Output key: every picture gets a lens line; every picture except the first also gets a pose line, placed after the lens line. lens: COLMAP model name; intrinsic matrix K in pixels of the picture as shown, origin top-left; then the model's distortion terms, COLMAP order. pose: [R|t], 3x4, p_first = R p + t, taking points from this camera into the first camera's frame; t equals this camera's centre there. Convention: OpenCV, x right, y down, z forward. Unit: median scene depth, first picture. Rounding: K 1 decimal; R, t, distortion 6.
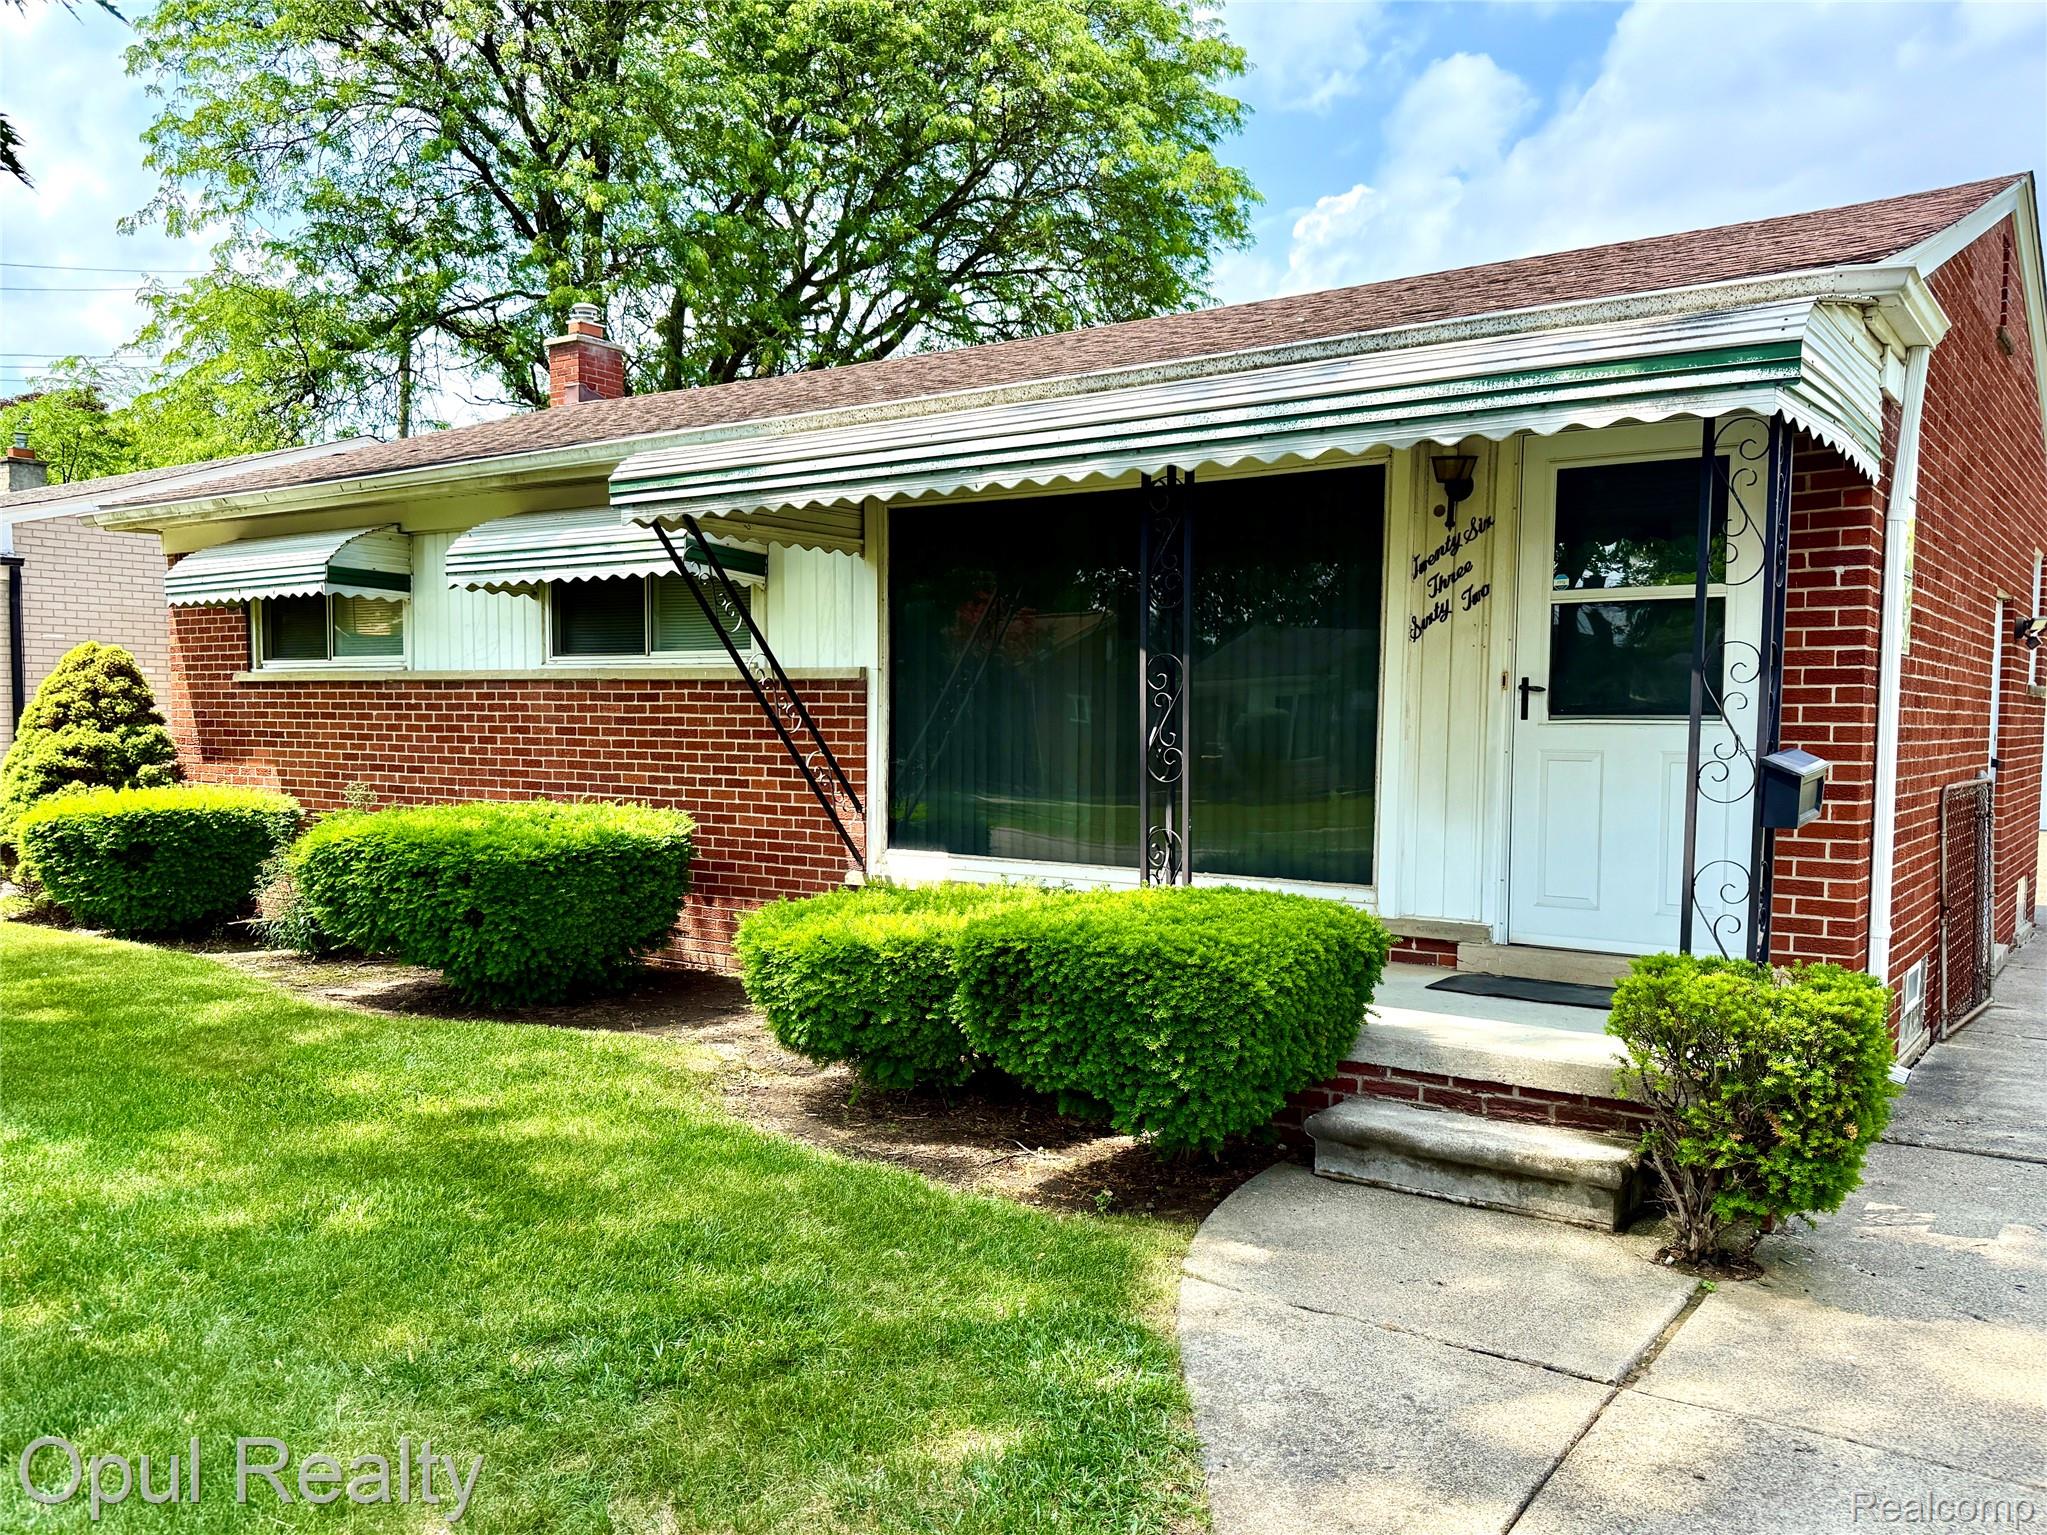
lens RADIAL K [[1664.2, 0, 1030.5], [0, 1664.2, 831.1], [0, 0, 1]] dist [-0.000199, 0.002872]
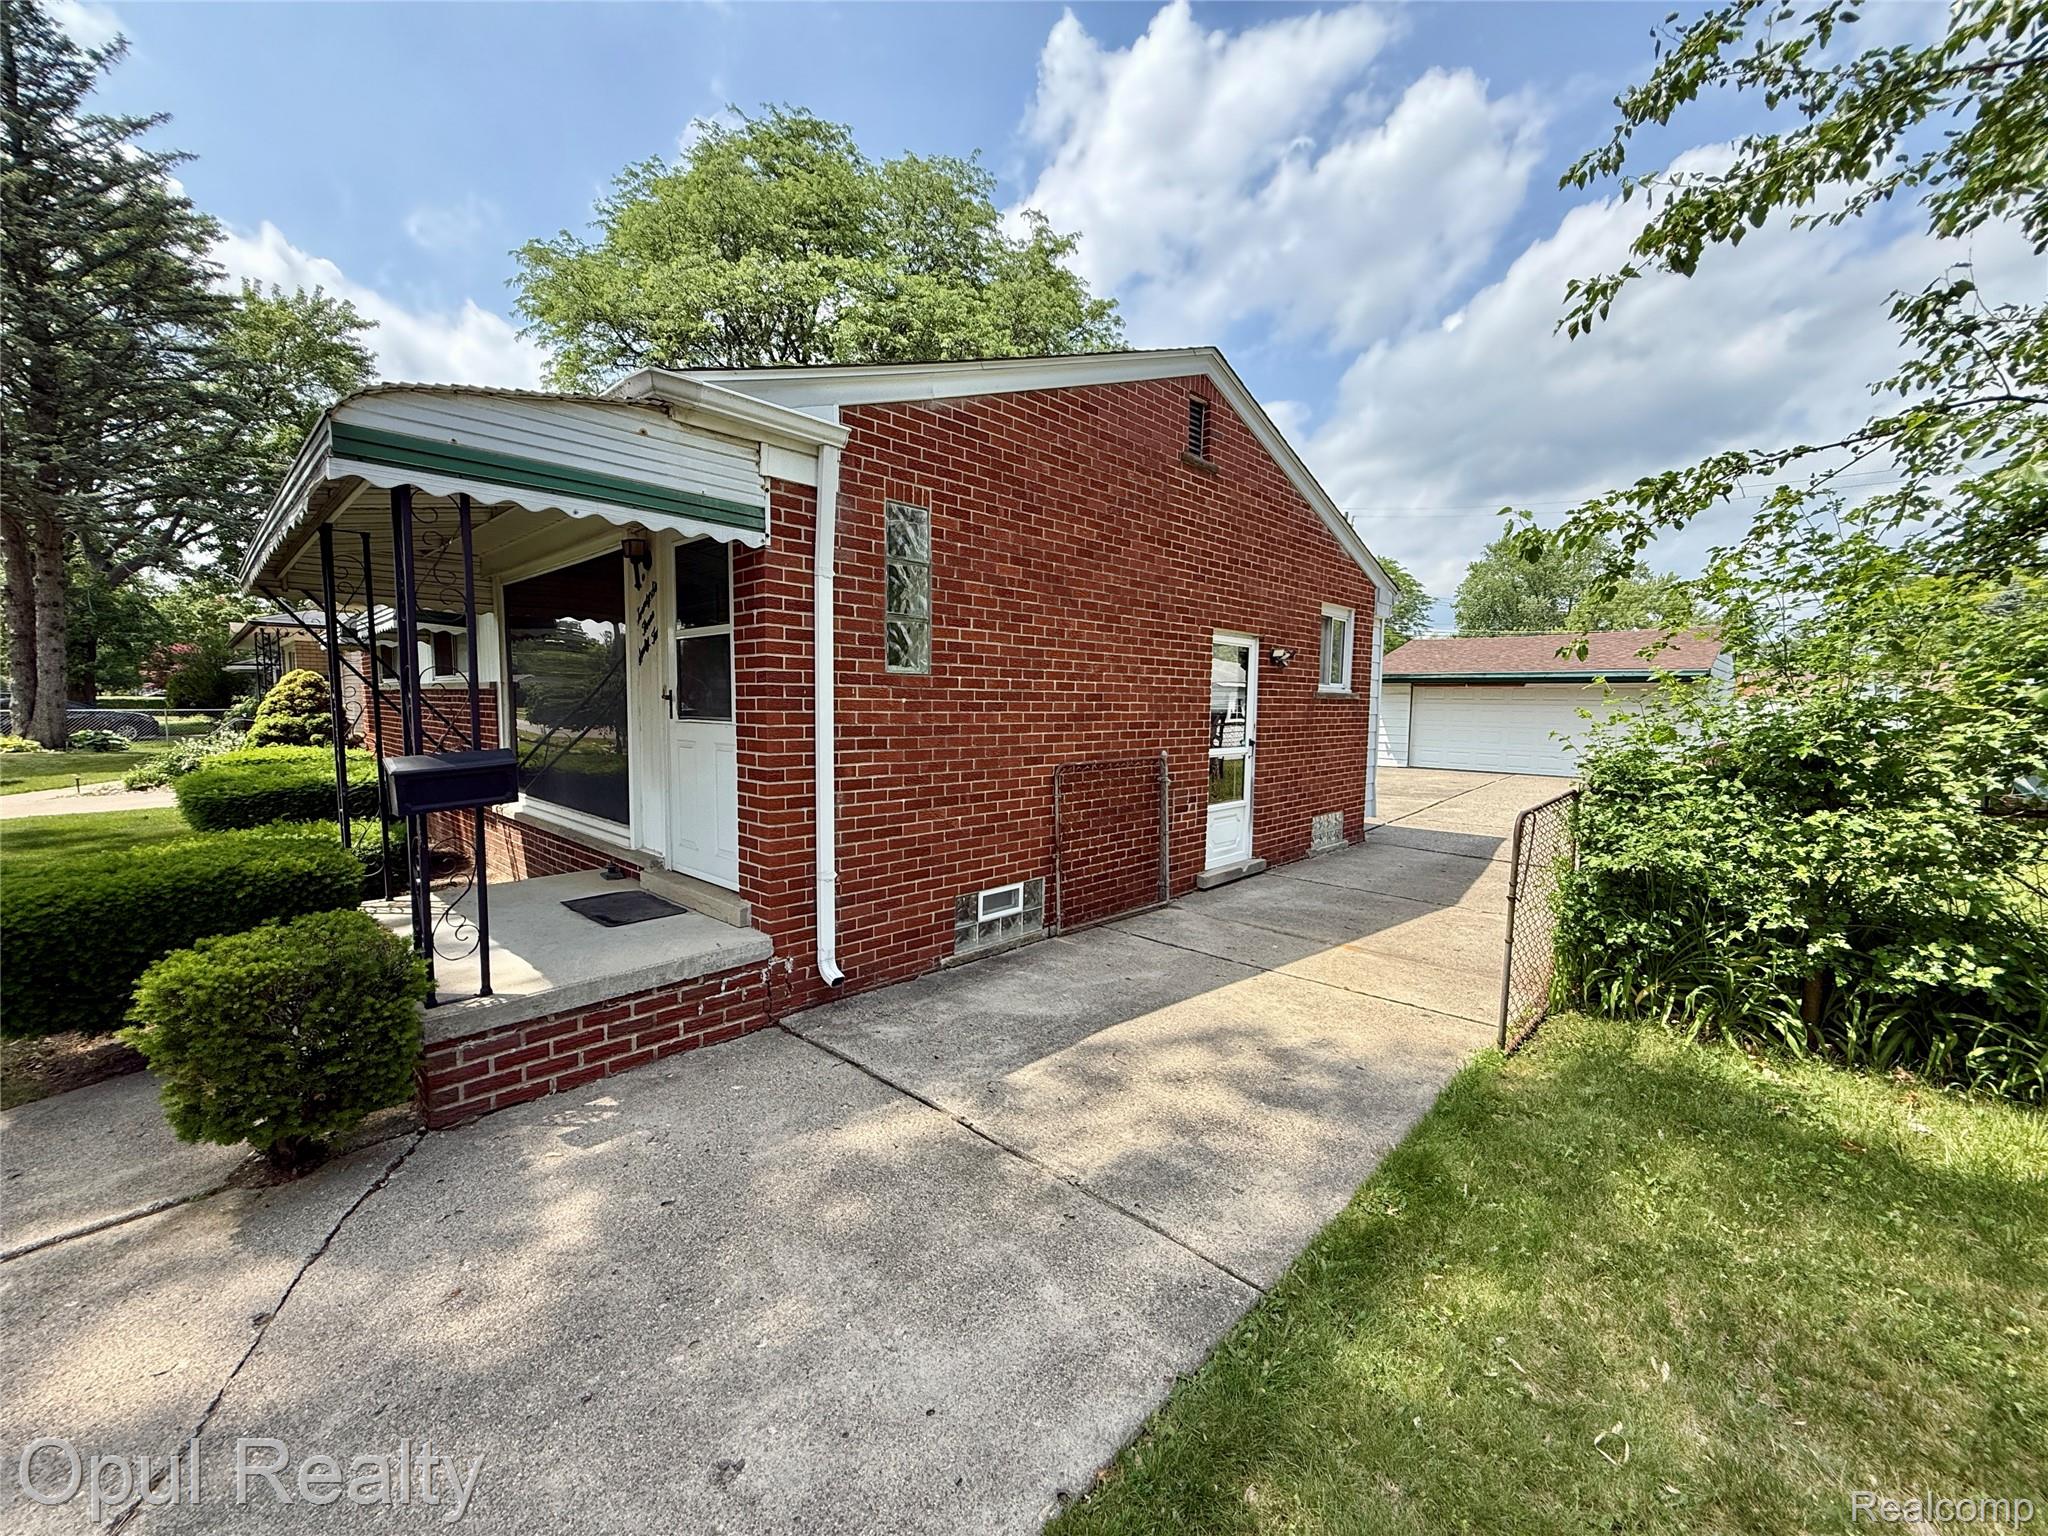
lens RADIAL K [[814.9, 0, 1003.5], [0, 814.9, 789.0], [0, 0, 1]] dist [-0.001876, 0.000387]
pose [[0.988205, 0.016438, -0.152251, 0.592375], [-0.011044, 0.999283, 0.036208, -0.028310], [0.152737, -0.034099, 0.987678, 0.283069]]
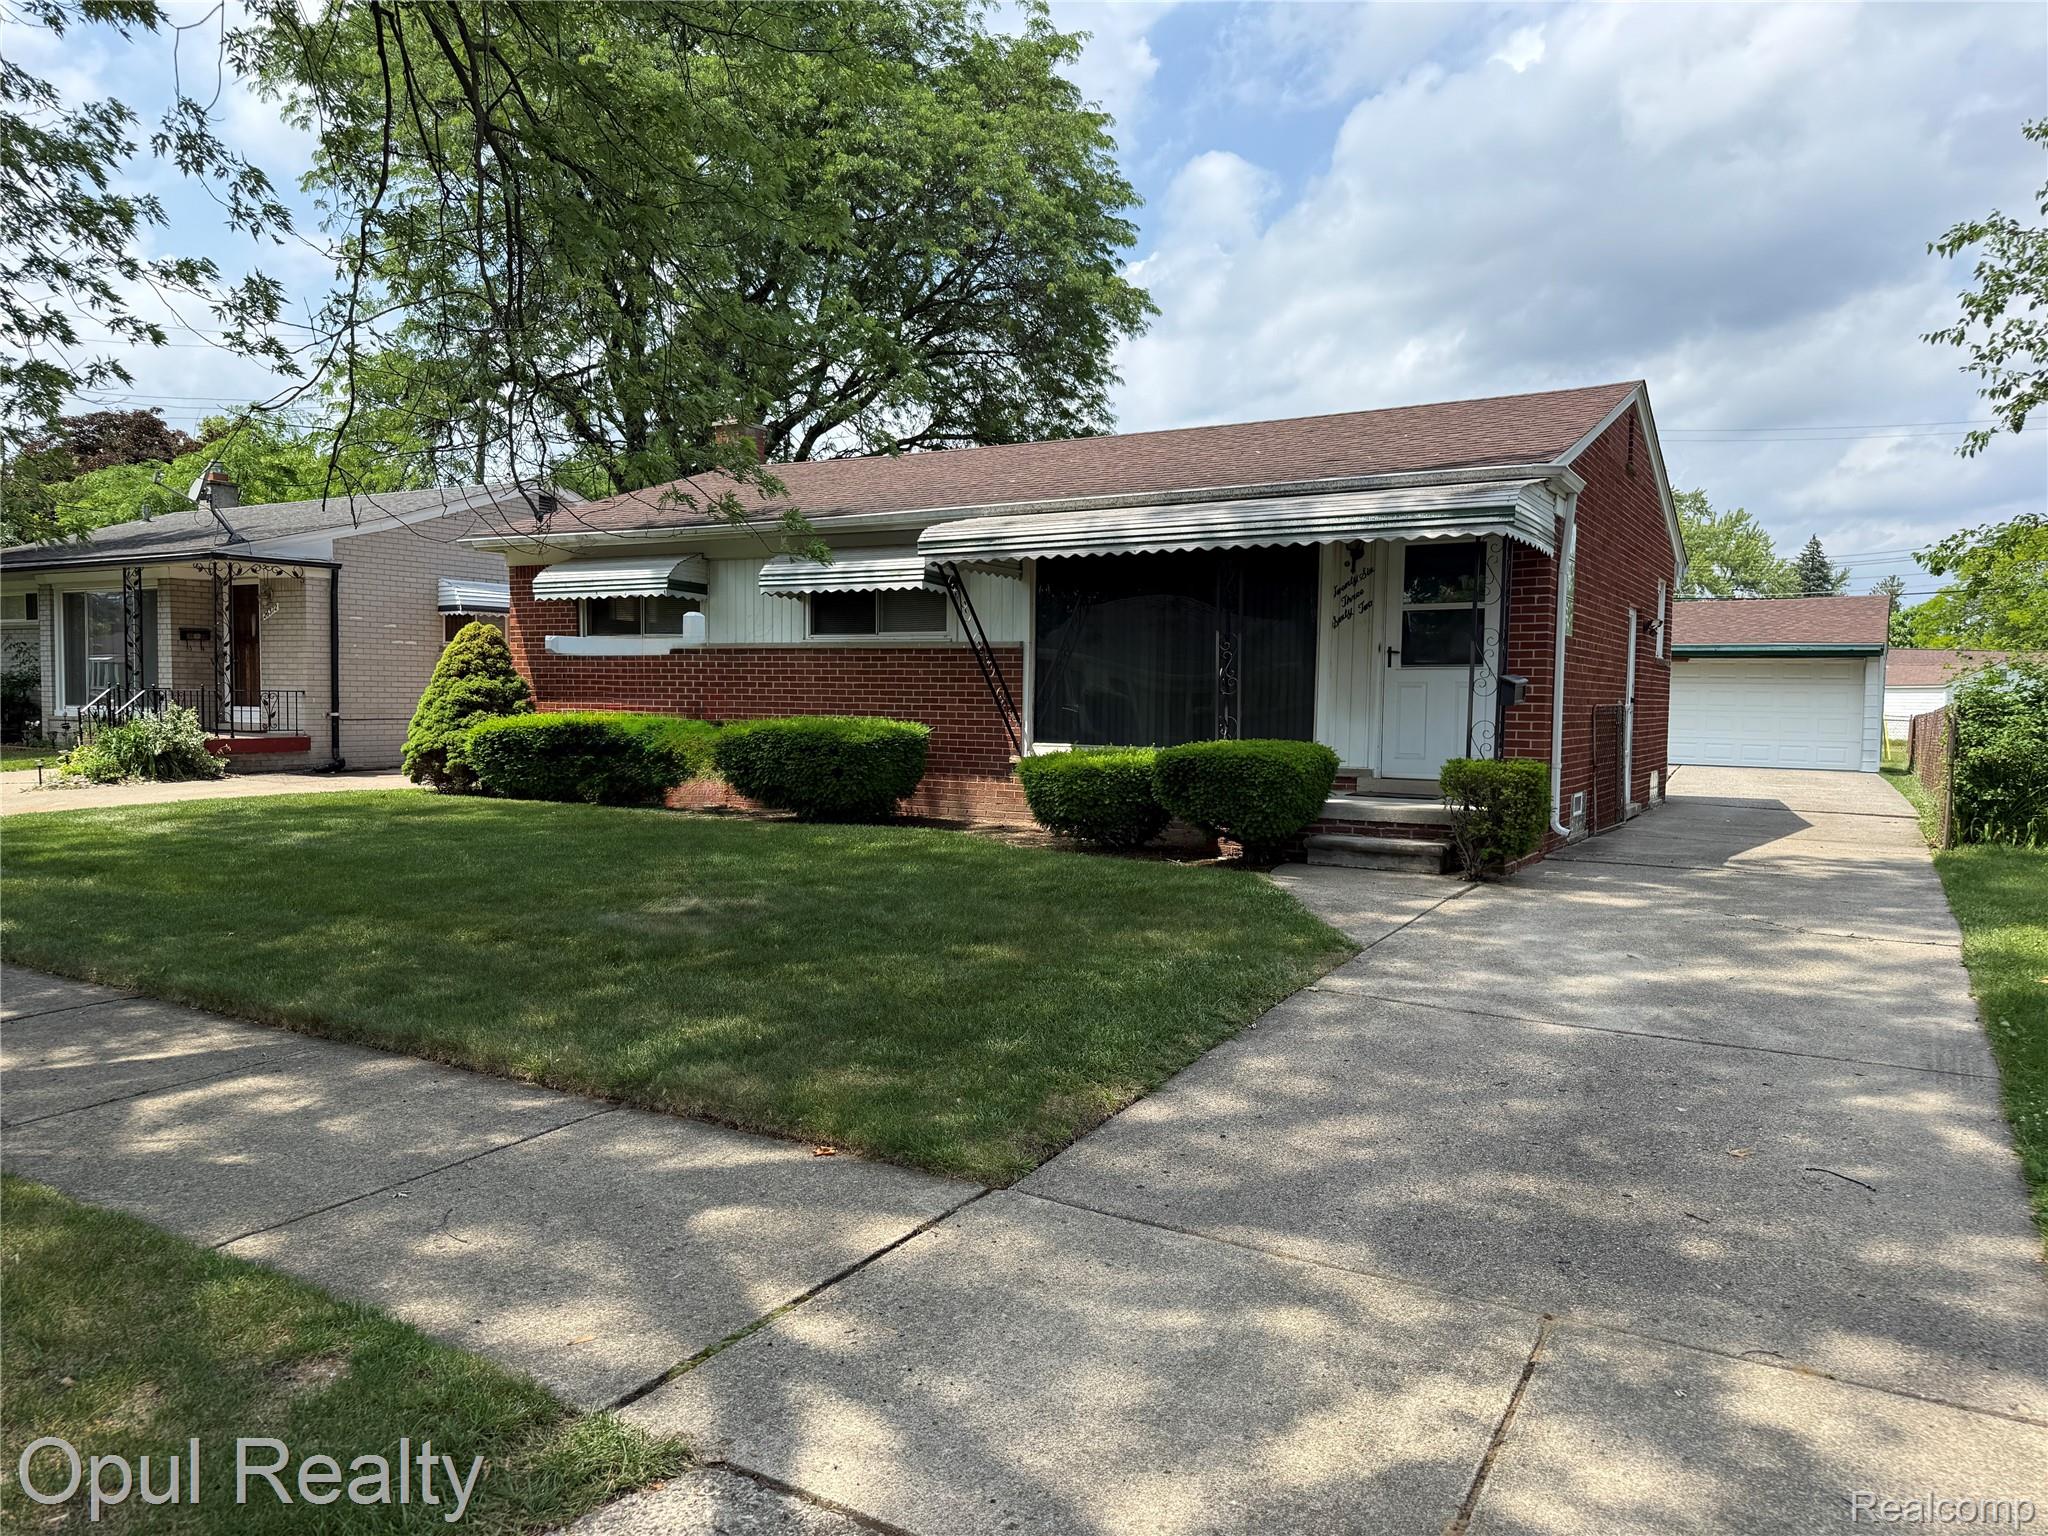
lens RADIAL K [[1460.1, 0, 1026.0], [0, 1460.1, 787.5], [0, 0, 1]] dist [0.043560, -0.014014]
pose [[0.995872, -0.000816, 0.090763, -0.264468], [0.001561, 0.999966, -0.008137, 0.080561], [-0.090754, 0.008245, 0.995839, -0.637403]]
